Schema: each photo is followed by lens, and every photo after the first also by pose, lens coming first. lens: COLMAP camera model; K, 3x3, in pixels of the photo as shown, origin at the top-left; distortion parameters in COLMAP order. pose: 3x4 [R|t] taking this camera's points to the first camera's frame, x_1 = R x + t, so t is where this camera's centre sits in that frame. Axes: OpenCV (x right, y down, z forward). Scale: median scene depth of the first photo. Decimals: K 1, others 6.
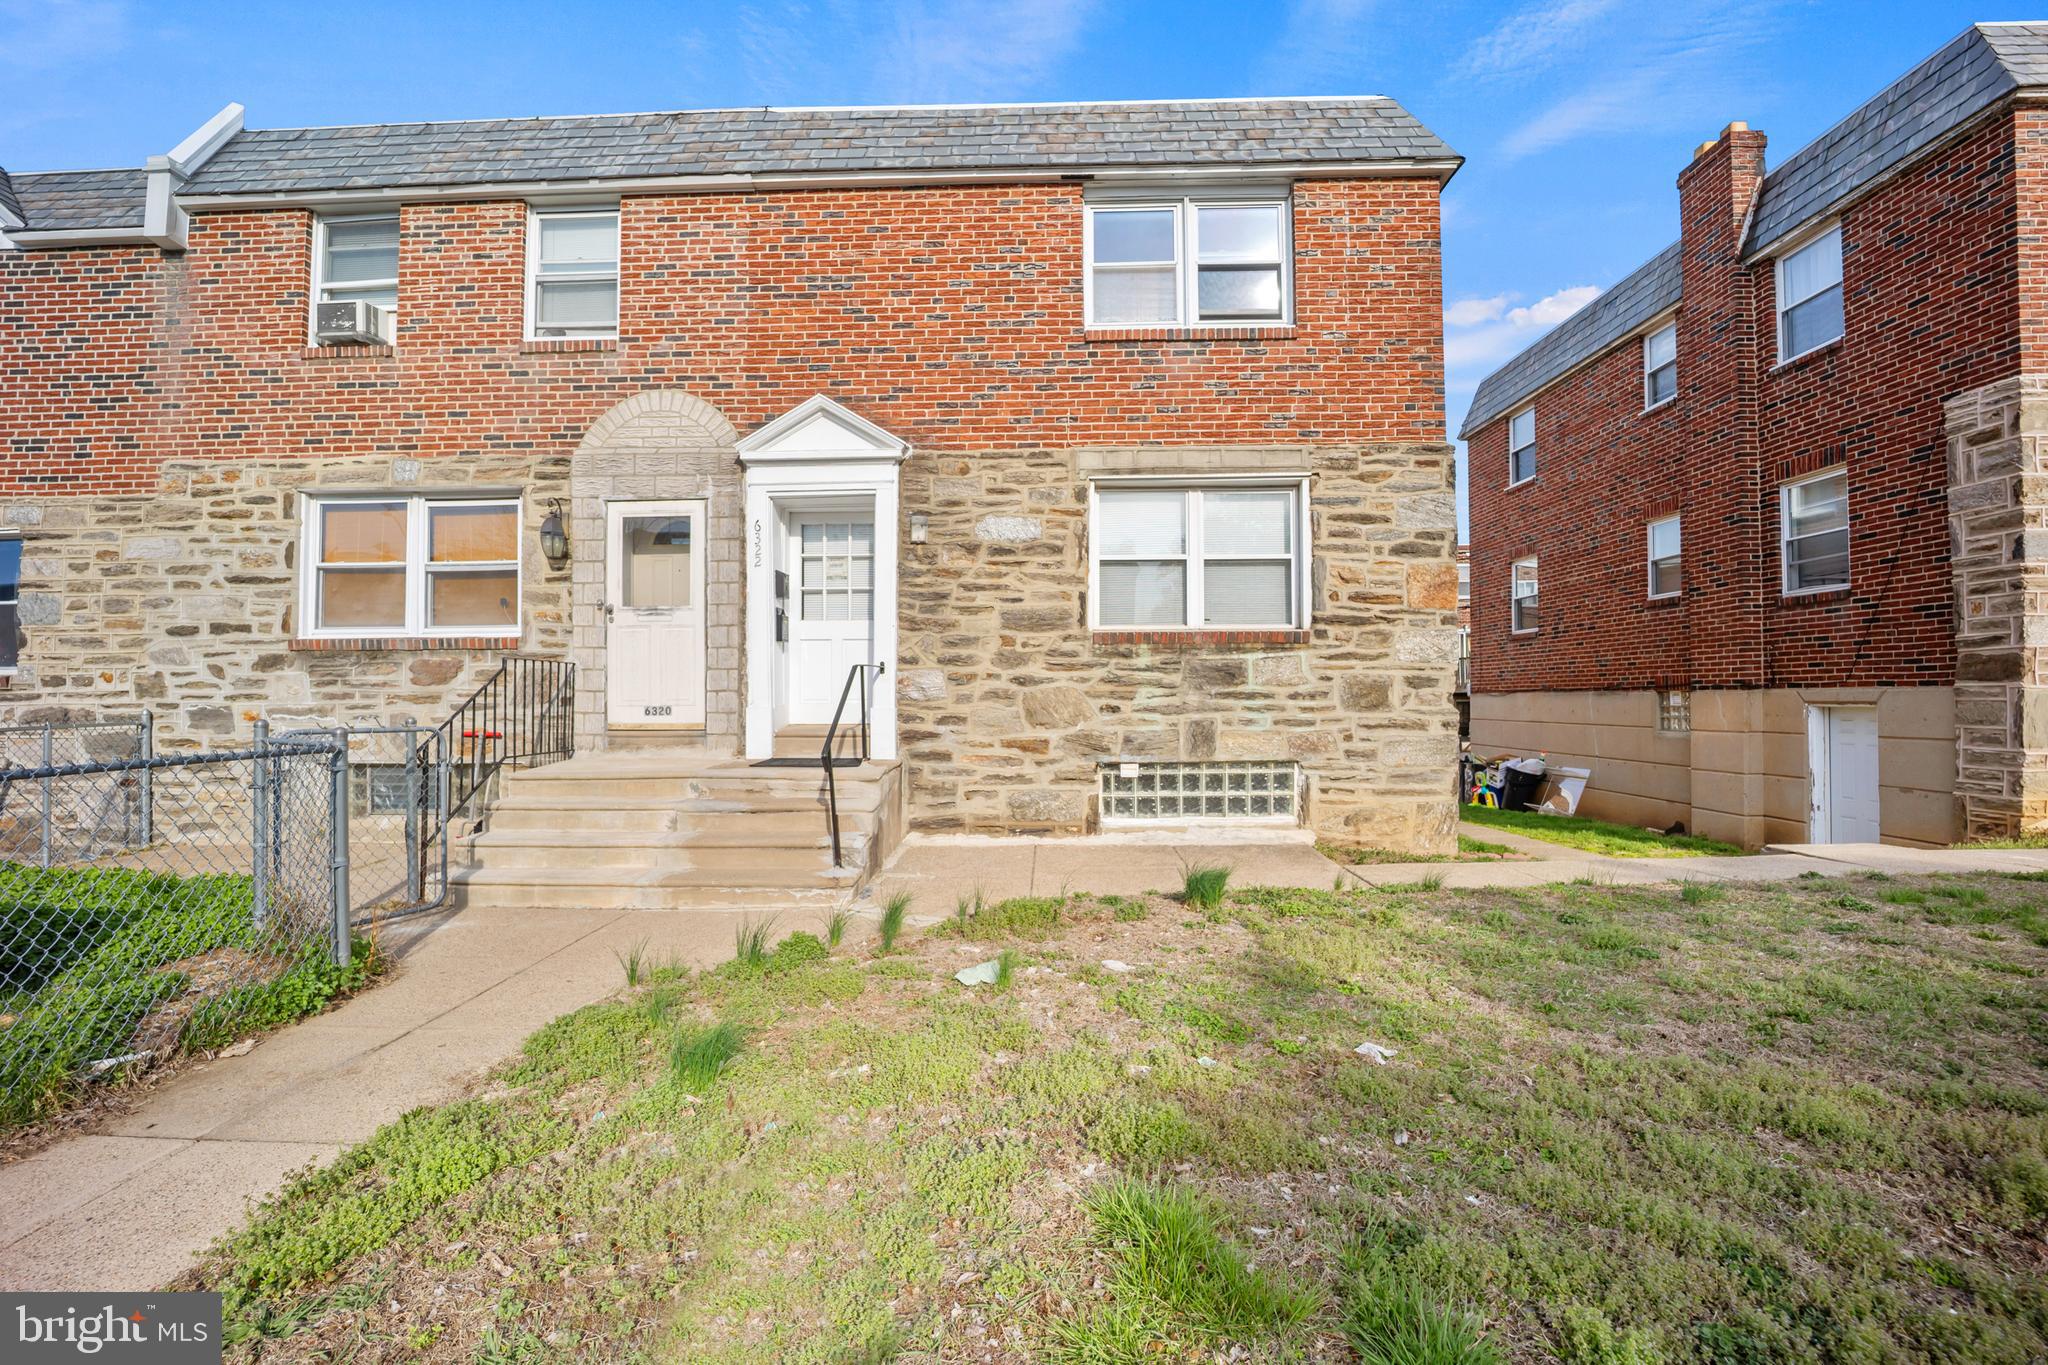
lens RADIAL K [[839.5, 0, 1024.0], [0, 839.5, 682.5], [0, 0, 1]] dist [-0.018094, 0.000118]
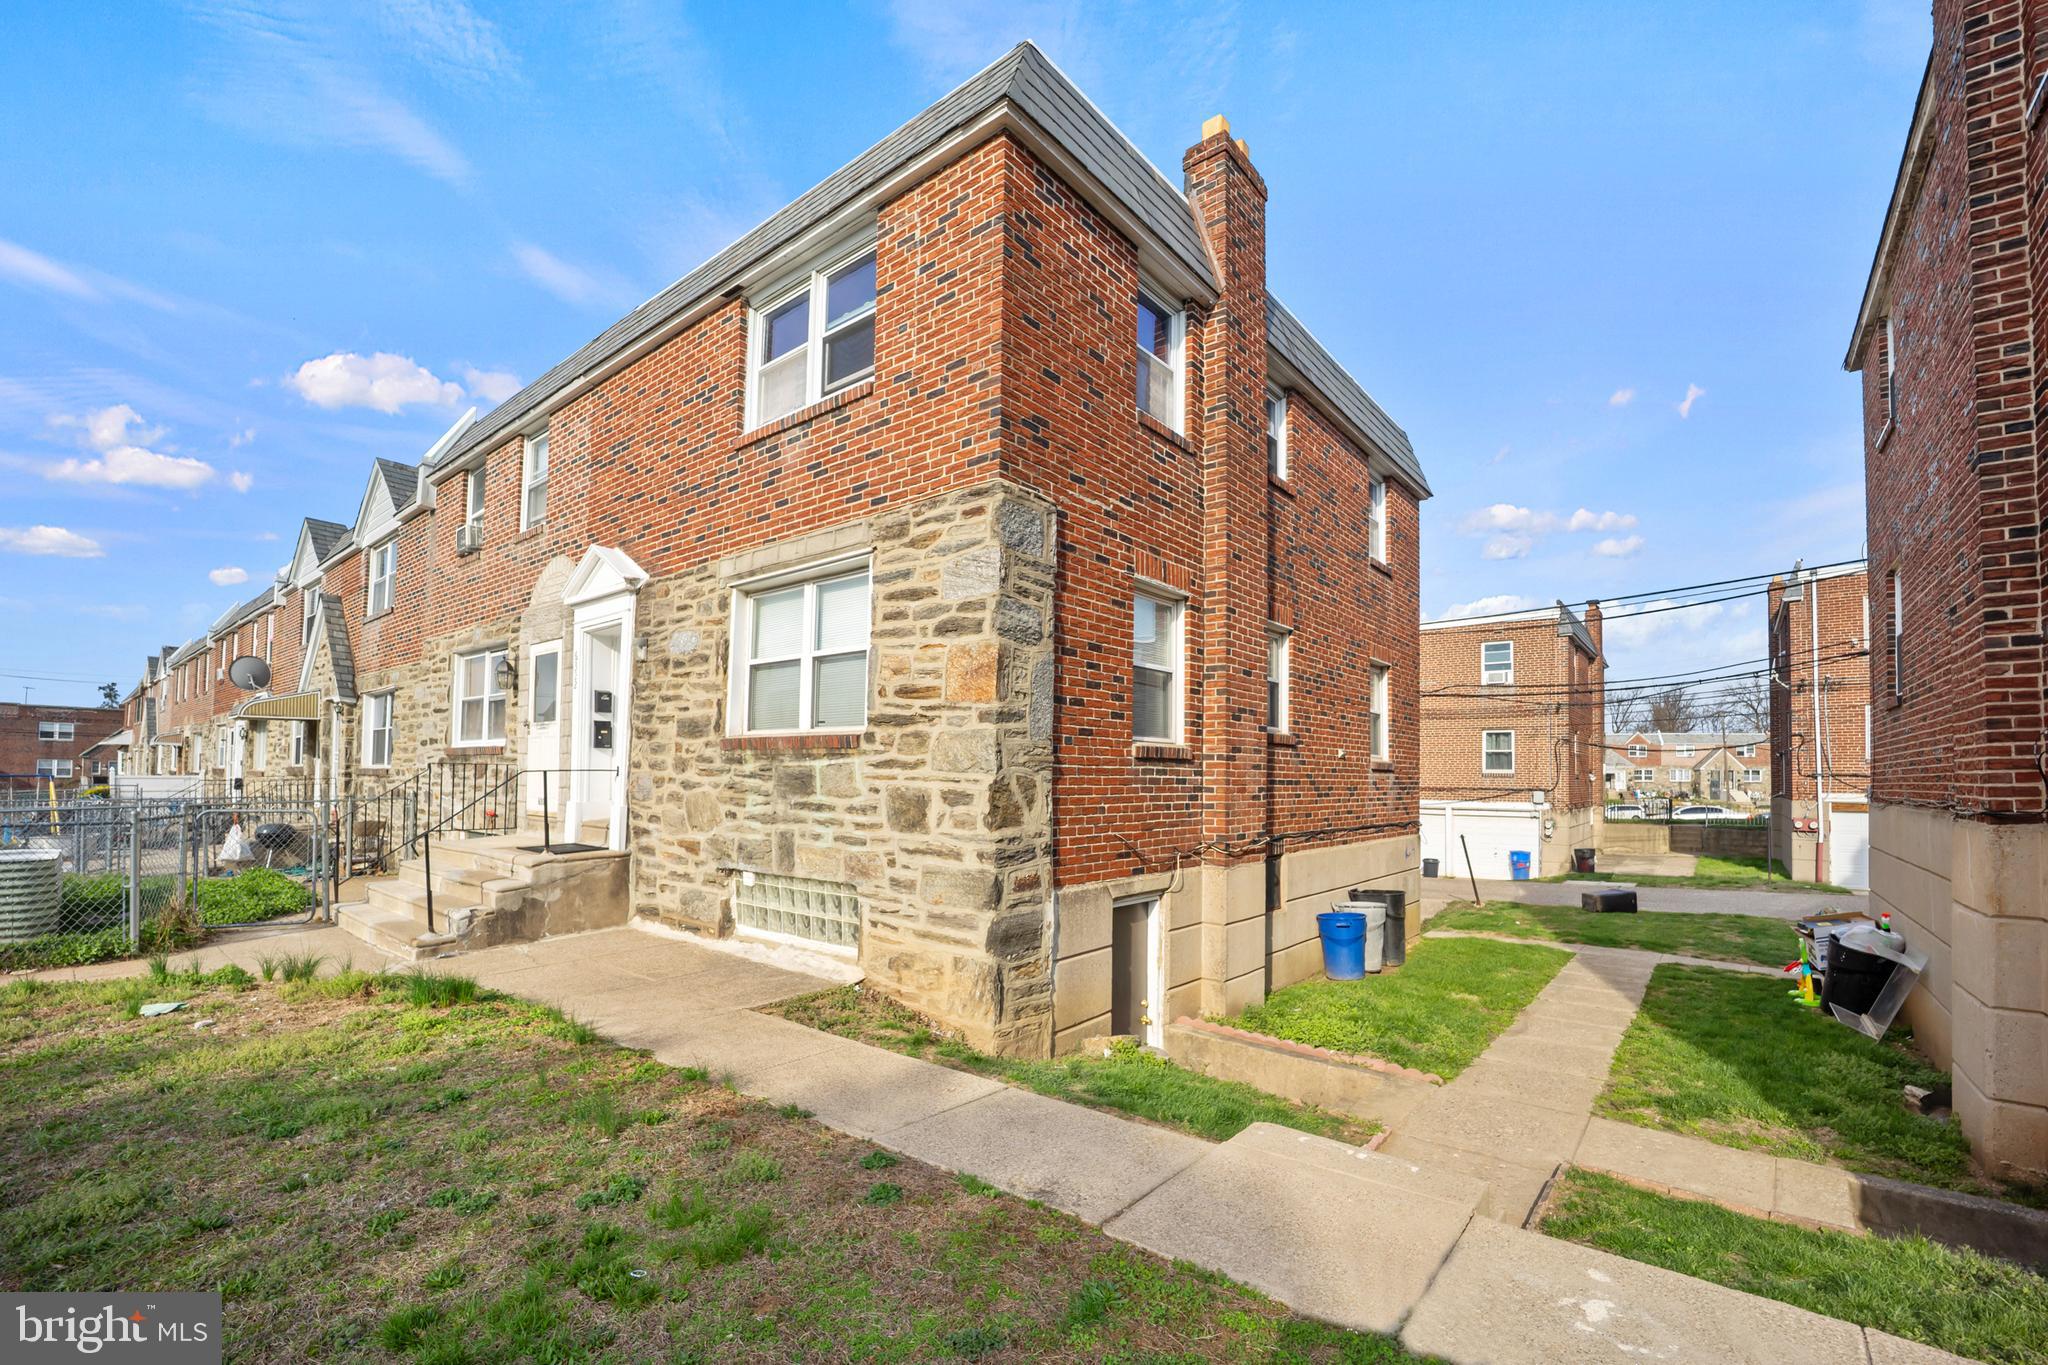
lens RADIAL K [[871.7, 0, 1022.0], [0, 871.7, 745.9], [0, 0, 1]] dist [-0.021387, 0.000088]
pose [[0.780859, -0.006983, -0.624668, 1.014130], [-0.000286, 0.999933, -0.011535, -0.038755], [0.624707, 0.009186, 0.780805, 0.406661]]
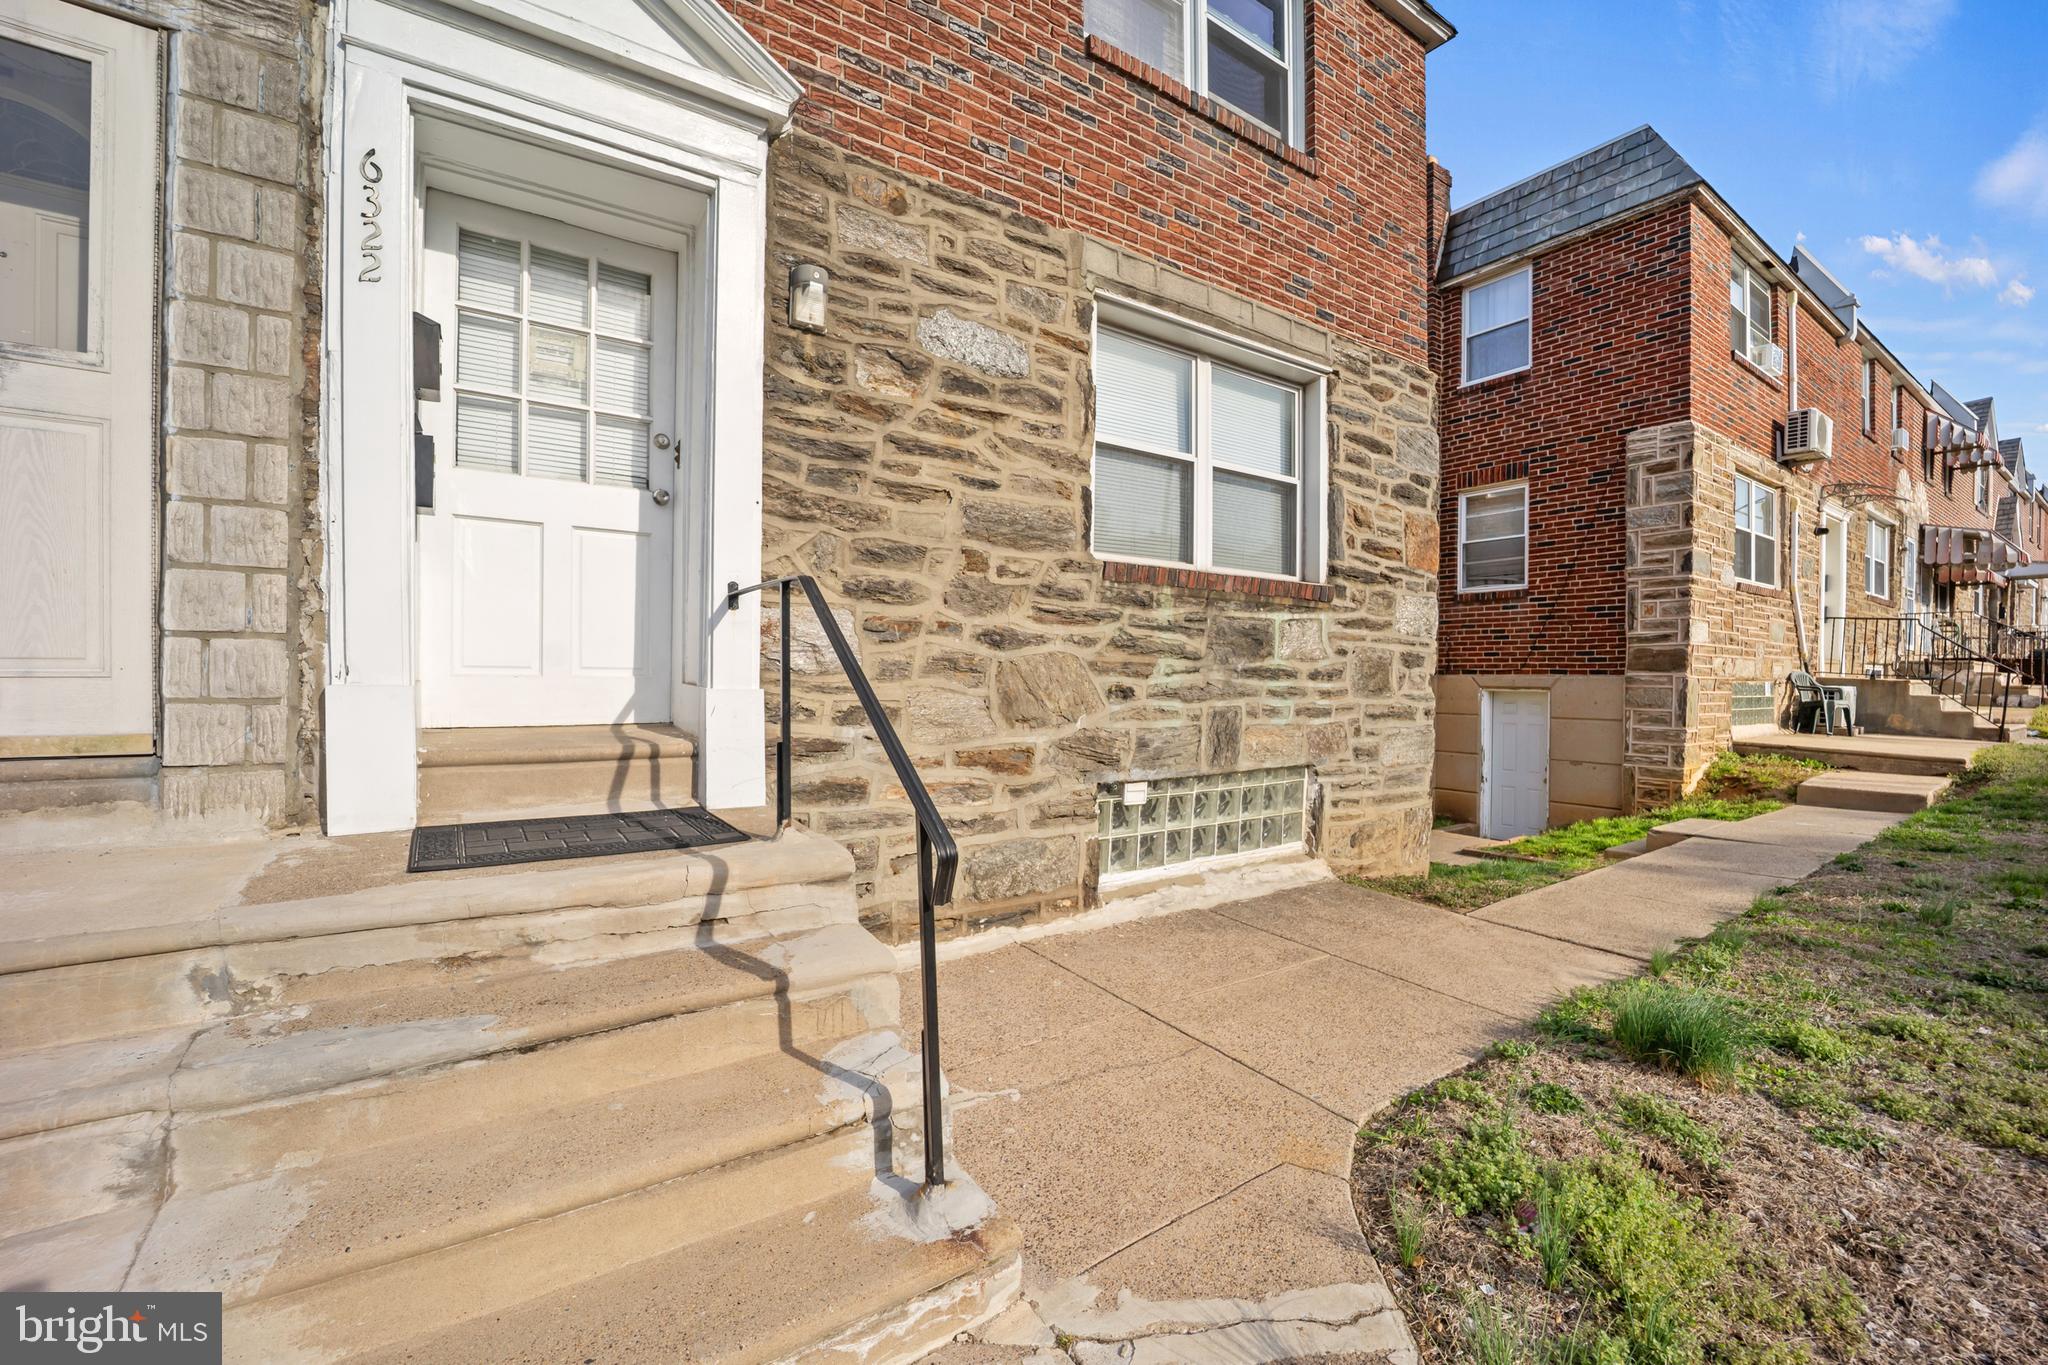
lens RADIAL K [[839.5, 0, 1024.0], [0, 839.5, 682.5], [0, 0, 1]] dist [-0.018094, 0.000118]
pose [[0.812116, 0.009378, 0.583421, -0.295990], [-0.024900, 0.999517, 0.018594, 0.015156], [-0.582965, -0.029628, 0.811957, 0.558116]]
